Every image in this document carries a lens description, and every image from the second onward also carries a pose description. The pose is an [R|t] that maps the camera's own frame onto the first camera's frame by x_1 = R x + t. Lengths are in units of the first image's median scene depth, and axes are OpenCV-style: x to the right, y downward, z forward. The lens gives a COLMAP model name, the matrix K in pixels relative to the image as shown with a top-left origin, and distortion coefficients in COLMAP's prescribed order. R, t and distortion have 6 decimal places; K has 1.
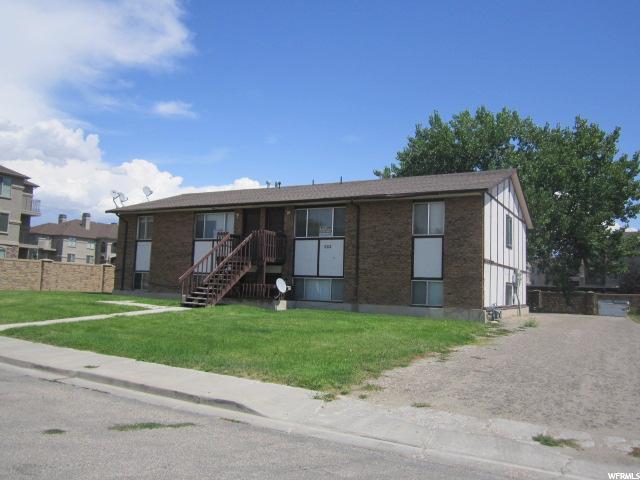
lens RADIAL K [[521.2, 0, 320.4], [0, 521.2, 237.5], [0, 0, 1]] dist [-0.051660, 0.003711]
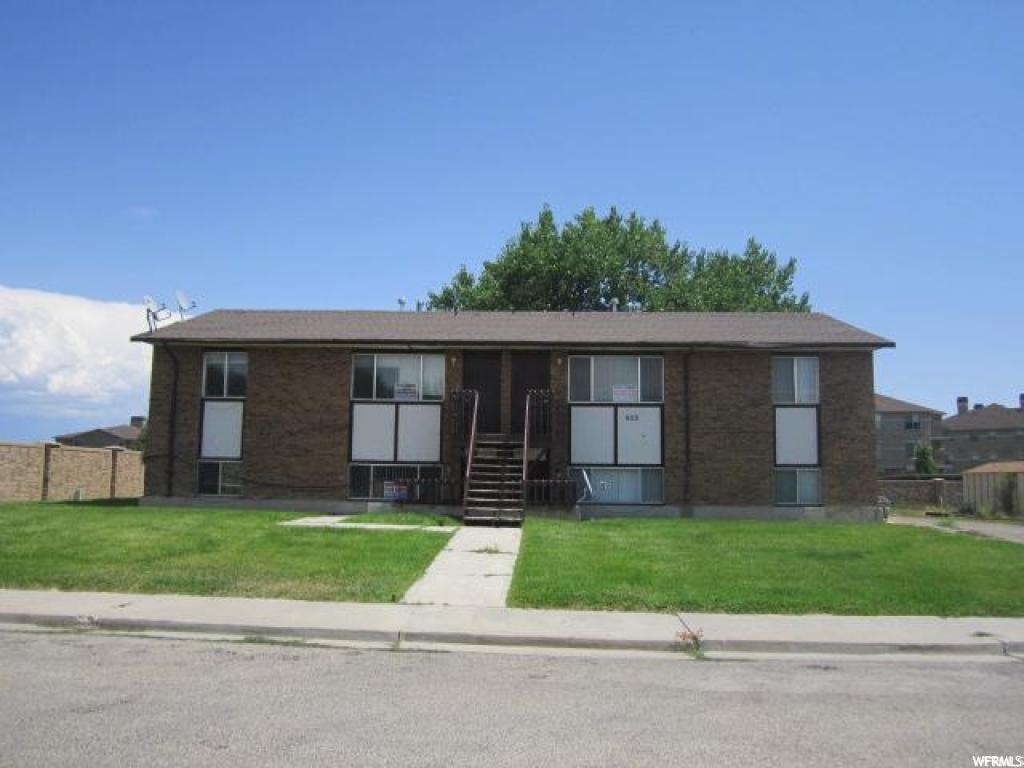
lens RADIAL K [[833.9, 0, 512.6], [0, 833.9, 380.7], [0, 0, 1]] dist [-0.051660, 0.003711]
pose [[0.884685, 0.027923, 0.465353, -0.586092], [-0.023773, 0.999608, -0.014786, -0.008873], [-0.465584, 0.002017, 0.885002, 0.169614]]
